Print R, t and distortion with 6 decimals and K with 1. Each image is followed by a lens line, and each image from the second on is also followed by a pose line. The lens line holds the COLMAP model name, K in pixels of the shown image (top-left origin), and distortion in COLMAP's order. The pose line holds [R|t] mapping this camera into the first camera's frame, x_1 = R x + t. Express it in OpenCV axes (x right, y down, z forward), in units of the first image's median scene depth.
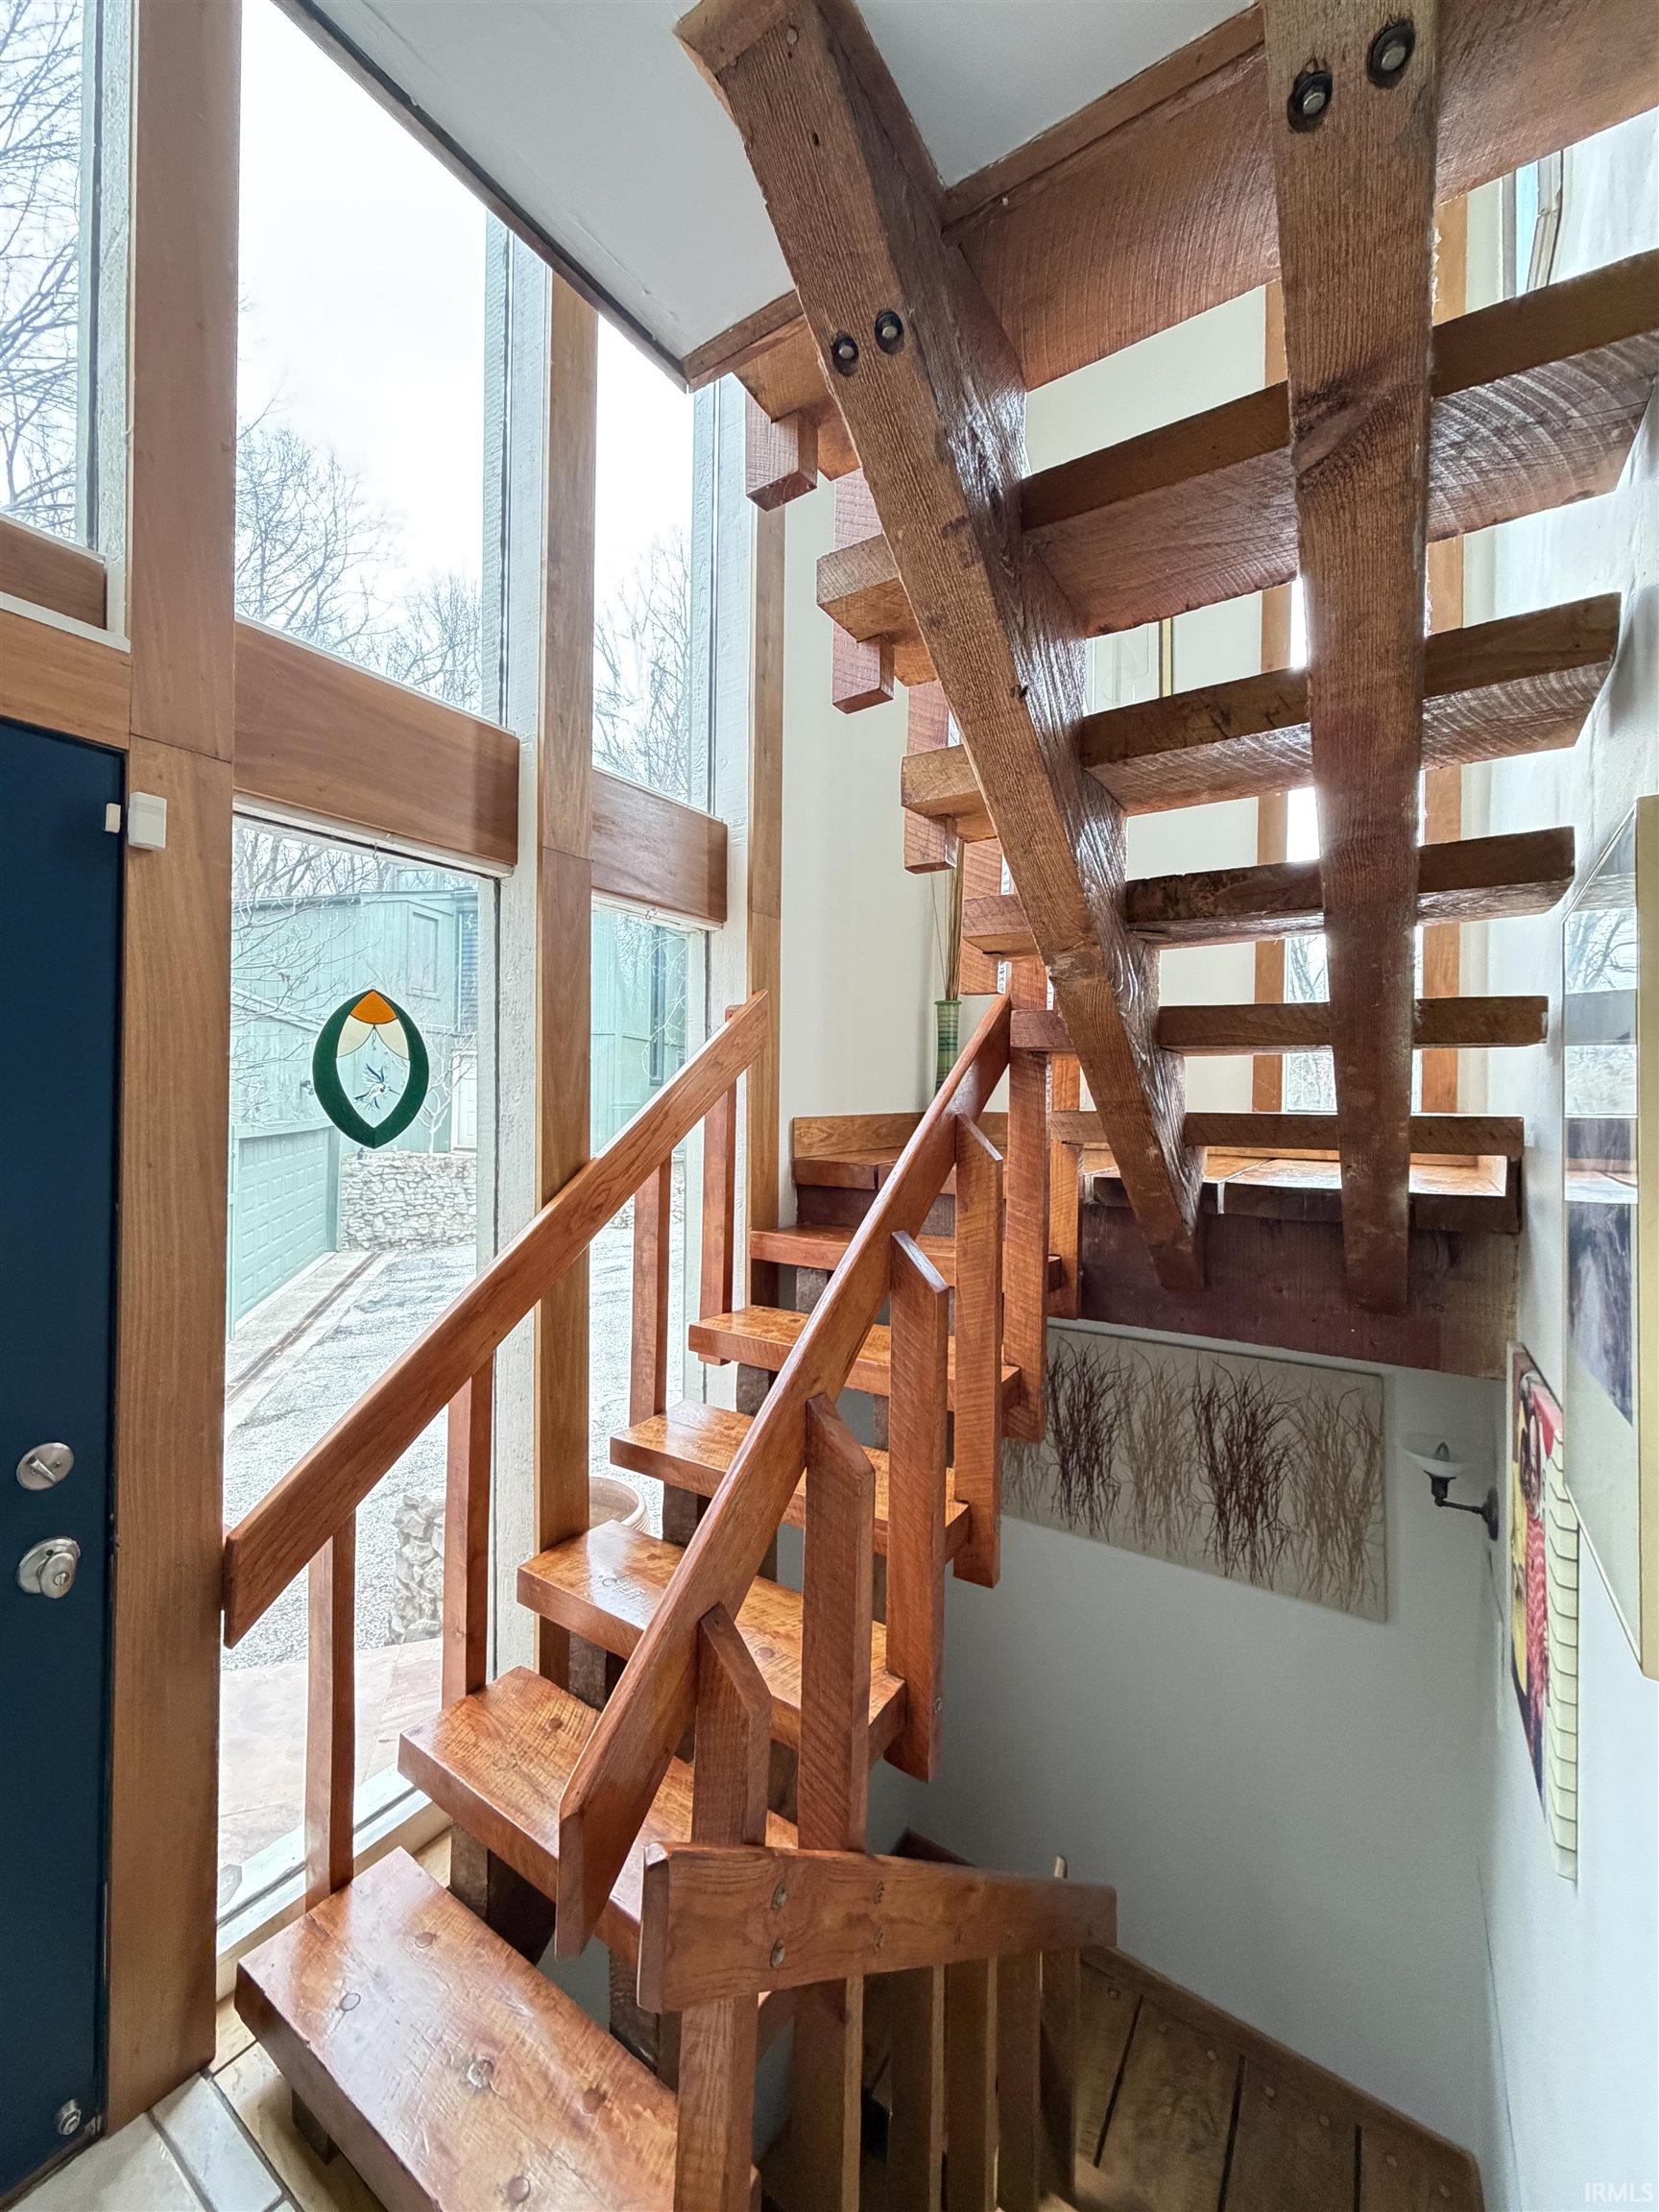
lens RADIAL K [[879.0, 0, 819.4], [0, 879.0, 1099.6], [0, 0, 1]] dist [-0.001130, -0.000988]
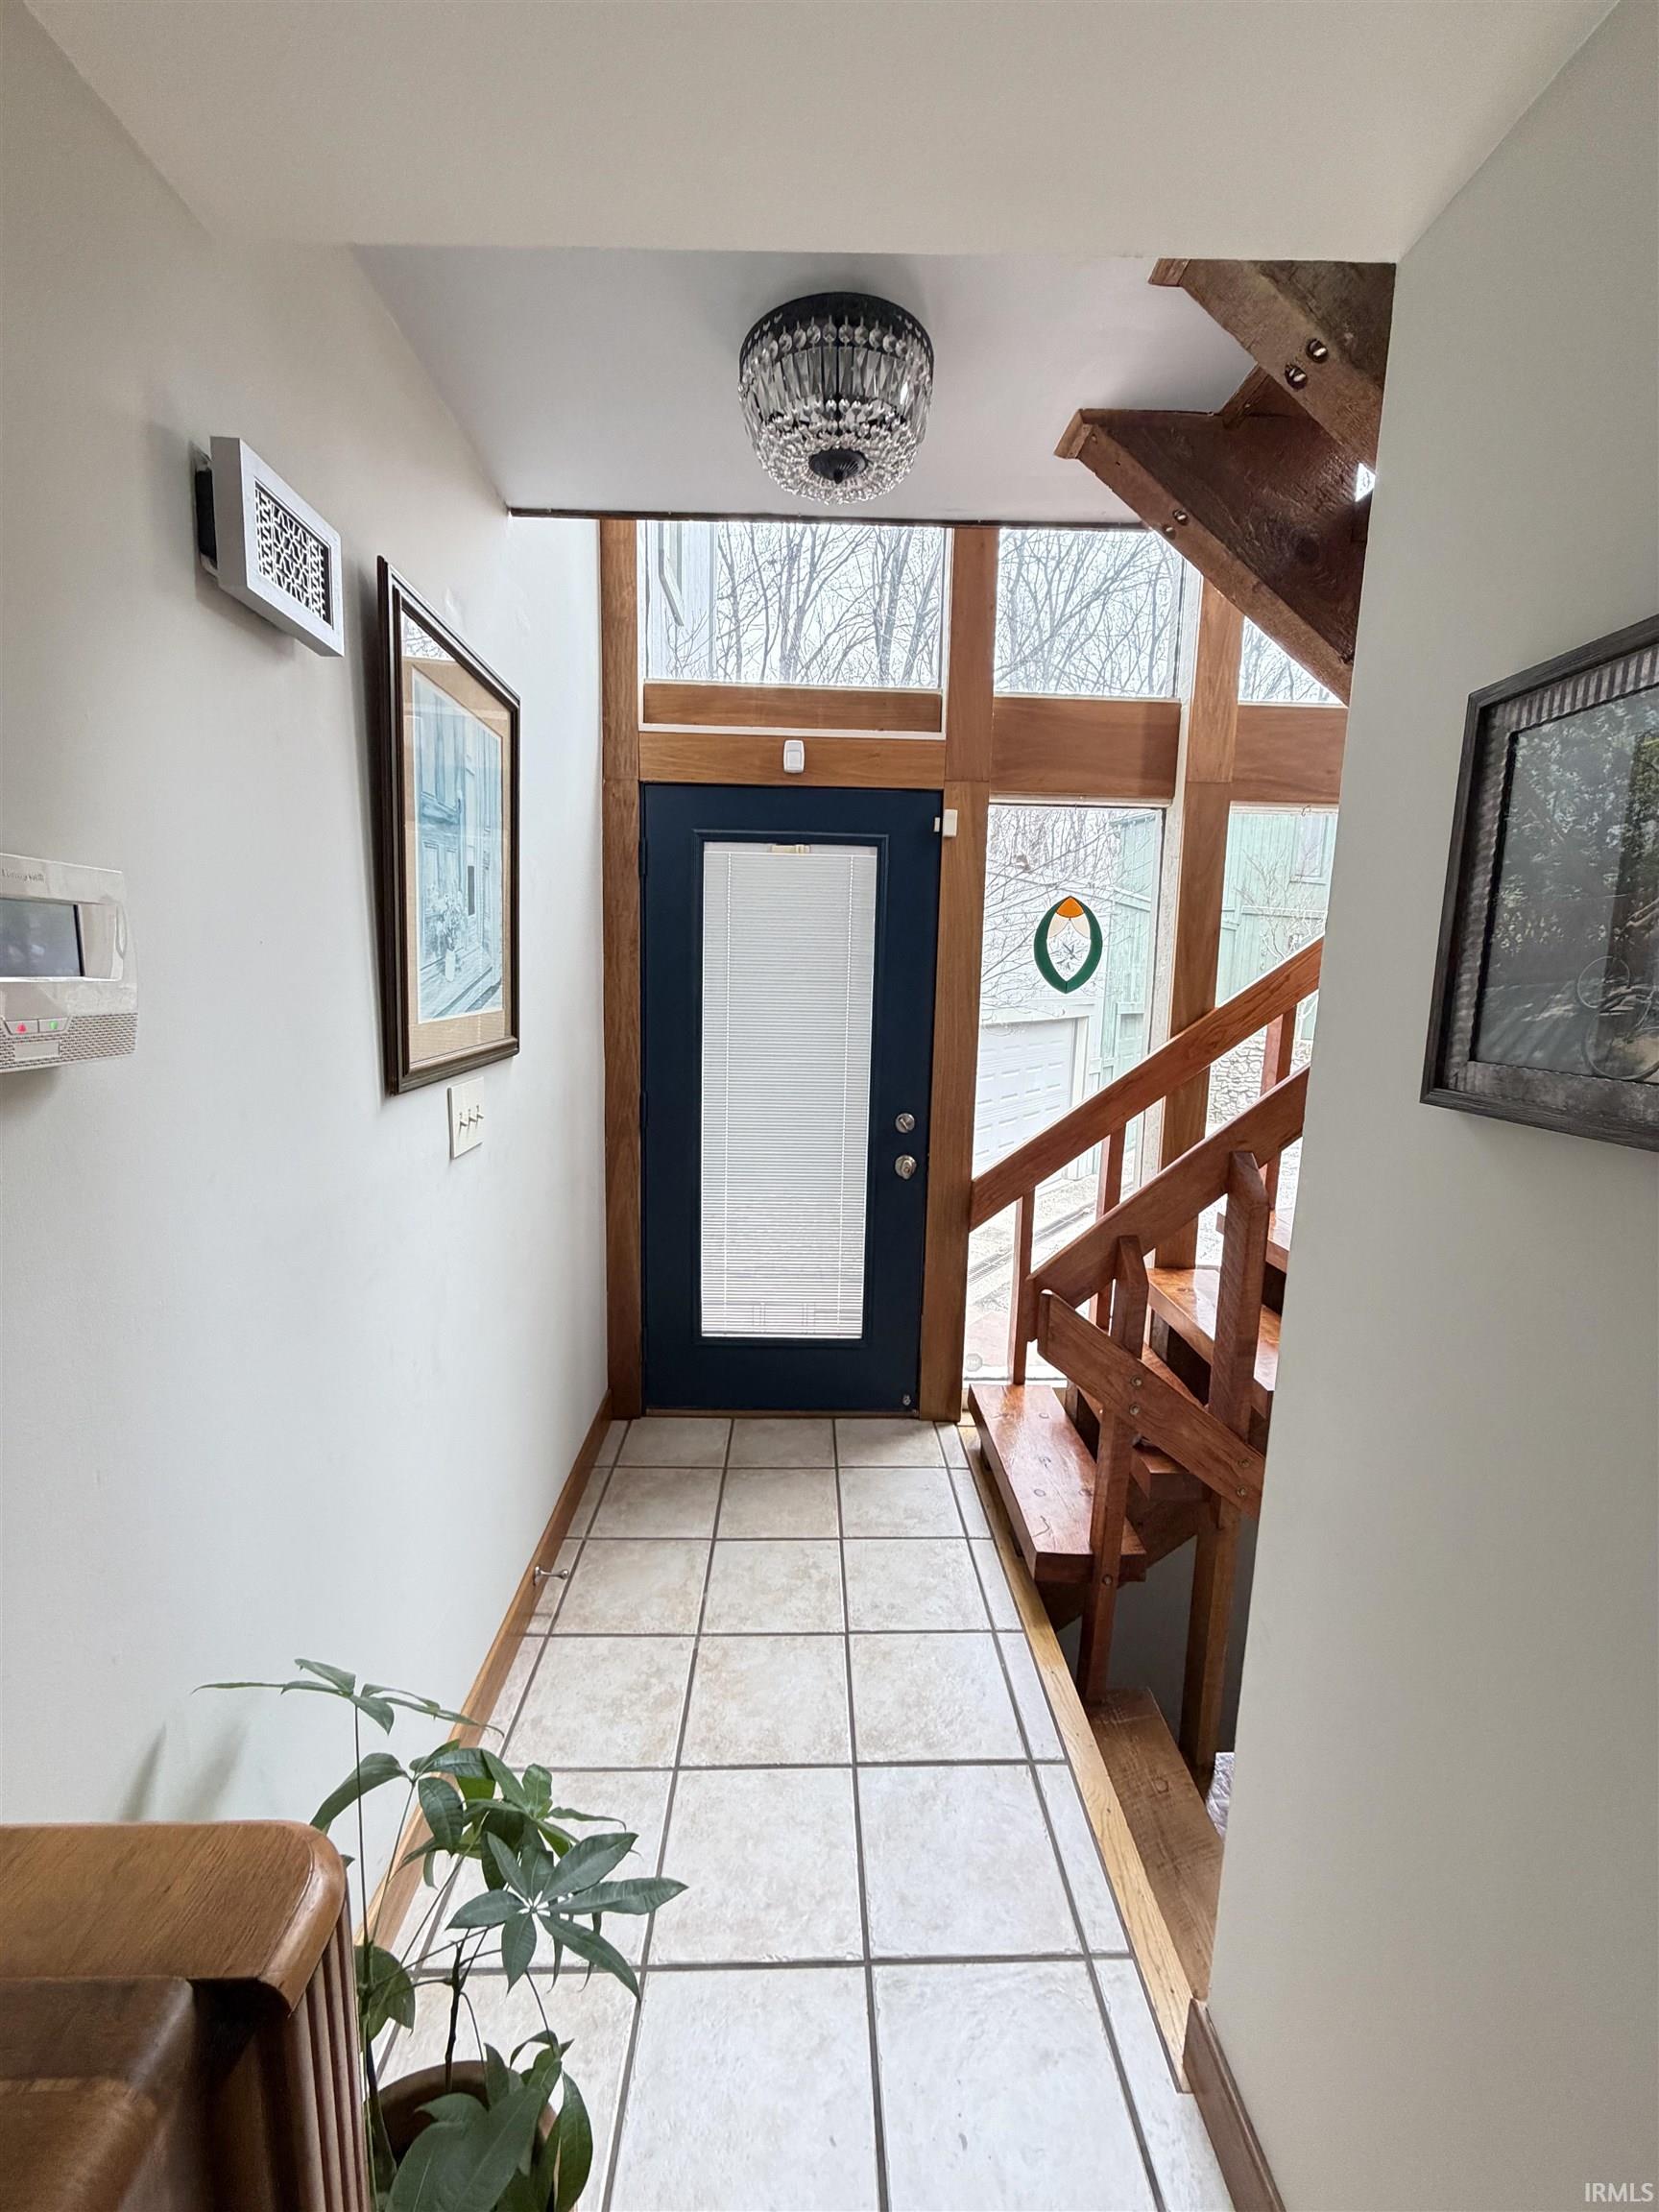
lens RADIAL K [[879.0, 0, 826.5], [0, 879.0, 1103.2], [0, 0, 1]] dist [-0.001130, -0.000988]
pose [[0.581114, 0.115030, -0.805652, 0.688217], [-0.011931, 0.991058, 0.132896, 0.052965], [0.813735, -0.067616, 0.577290, -0.400933]]
